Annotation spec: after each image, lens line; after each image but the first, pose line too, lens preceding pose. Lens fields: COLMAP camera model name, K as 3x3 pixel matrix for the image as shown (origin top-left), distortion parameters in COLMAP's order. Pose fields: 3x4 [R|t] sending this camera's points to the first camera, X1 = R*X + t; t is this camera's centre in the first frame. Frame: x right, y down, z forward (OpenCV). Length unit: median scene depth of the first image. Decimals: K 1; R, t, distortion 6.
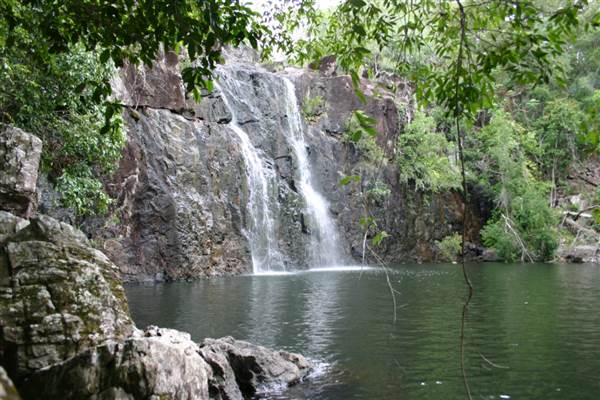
lens RADIAL K [[496.5, 0, 304.8], [0, 496.5, 199.7], [0, 0, 1]] dist [-0.153974, 0.124209]
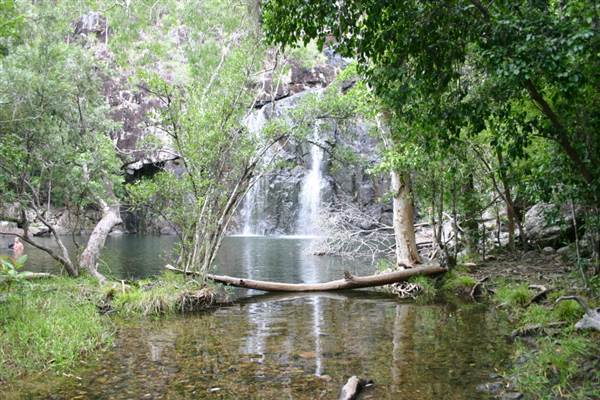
lens RADIAL K [[496.5, 0, 297.9], [0, 496.5, 202.6], [0, 0, 1]] dist [-0.153974, 0.124209]
pose [[0.189036, -0.013320, -0.981880, 1.177504], [0.096319, 0.995338, 0.005041, 0.035069], [0.977235, -0.095527, 0.189438, 0.640994]]
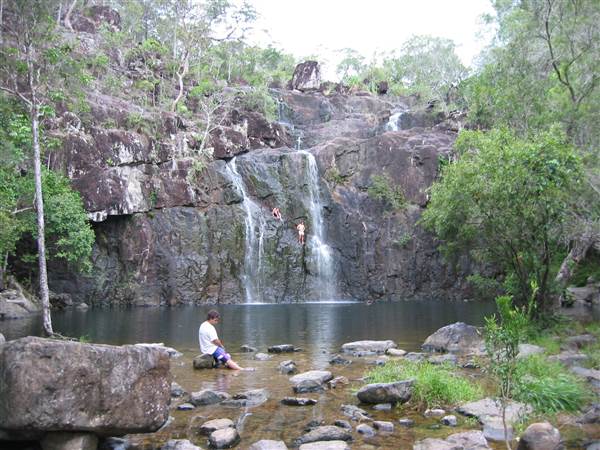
lens RADIAL K [[637.7, 0, 295.6], [0, 637.7, 226.5], [0, 0, 1]] dist [-0.110822, 0.000000]
pose [[0.793089, -0.041818, -0.607669, 0.893399], [0.057914, 0.998298, 0.006886, -0.067653], [0.606347, -0.040654, 0.794161, -0.331812]]
